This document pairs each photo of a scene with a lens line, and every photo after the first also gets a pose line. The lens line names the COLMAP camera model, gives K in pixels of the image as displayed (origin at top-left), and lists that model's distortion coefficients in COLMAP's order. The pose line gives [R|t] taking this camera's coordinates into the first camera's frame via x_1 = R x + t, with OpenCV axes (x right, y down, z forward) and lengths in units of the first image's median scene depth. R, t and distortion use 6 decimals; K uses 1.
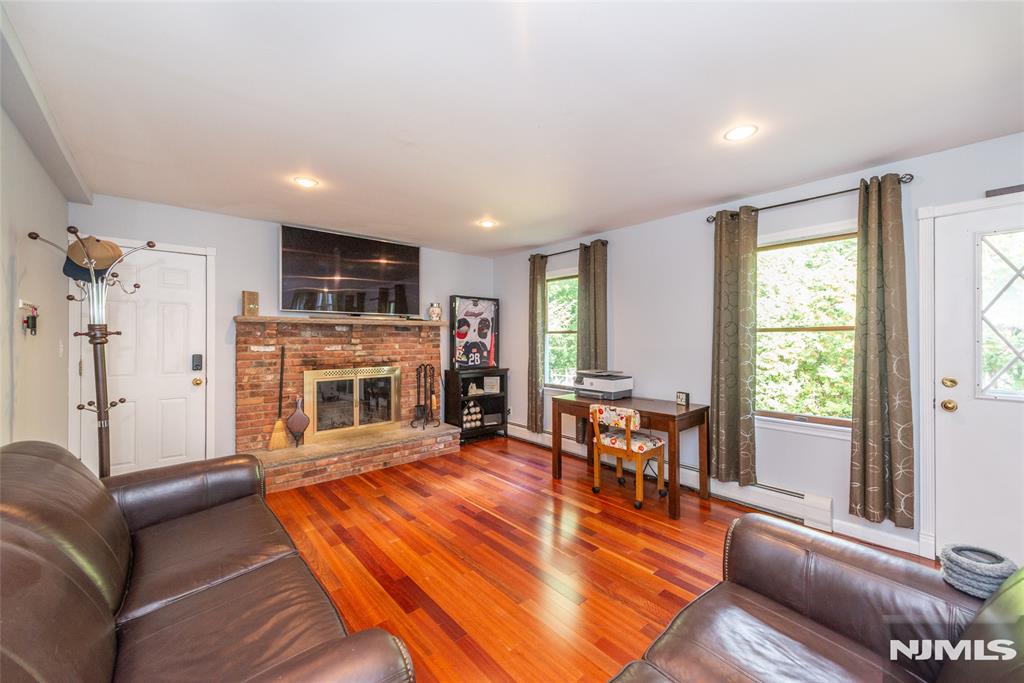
lens RADIAL K [[401.3, 0, 512.8], [0, 401.3, 338.6], [0, 0, 1]] dist [0.011297, -0.000237]
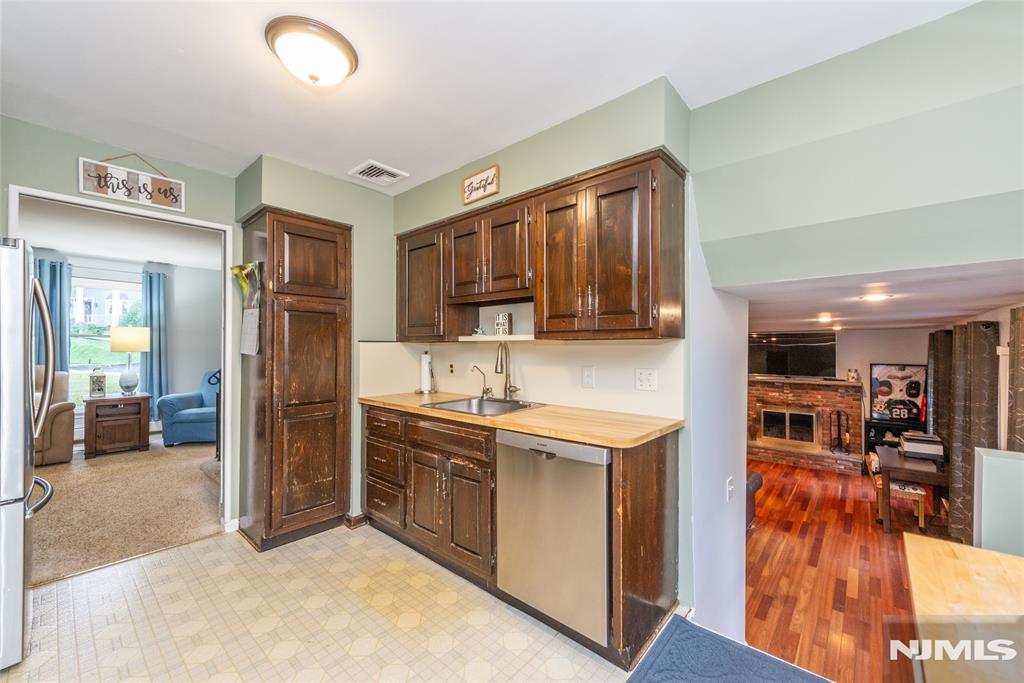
lens RADIAL K [[401.3, 0, 505.1], [0, 401.3, 346.2], [0, 0, 1]] dist [0.011297, -0.000237]
pose [[0.116739, -0.007790, -0.993132, 1.115104], [-0.002299, 0.999964, -0.008114, -0.159618], [0.993160, 0.003230, 0.116717, -0.403270]]
